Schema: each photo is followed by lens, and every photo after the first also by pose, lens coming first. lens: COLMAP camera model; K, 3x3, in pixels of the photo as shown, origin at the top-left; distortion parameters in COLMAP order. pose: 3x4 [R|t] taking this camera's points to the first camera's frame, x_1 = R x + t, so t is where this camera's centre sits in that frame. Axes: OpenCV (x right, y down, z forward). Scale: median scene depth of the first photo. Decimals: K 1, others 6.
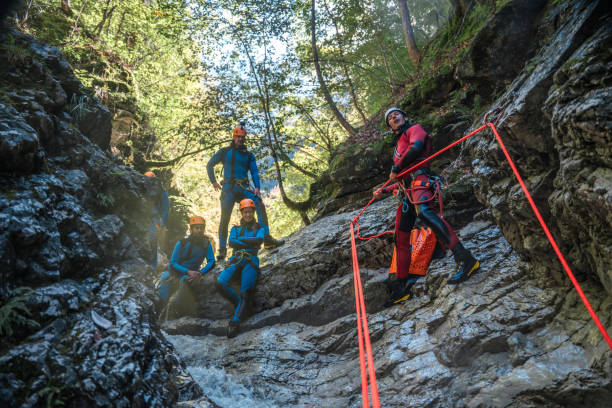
lens RADIAL K [[422.4, 0, 306.0], [0, 422.4, 204.0], [0, 0, 1]] dist [-0.172506, 0.136875]
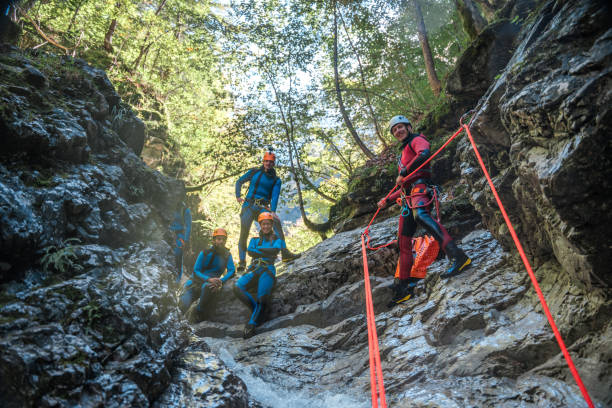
lens RADIAL K [[422.4, 0, 306.0], [0, 422.4, 204.0], [0, 0, 1]] dist [-0.172506, 0.136875]
pose [[0.997859, 0.006803, -0.065042, 0.045771], [-0.011775, 0.997011, -0.076355, 0.067115], [0.064328, 0.076957, 0.994957, -0.092380]]
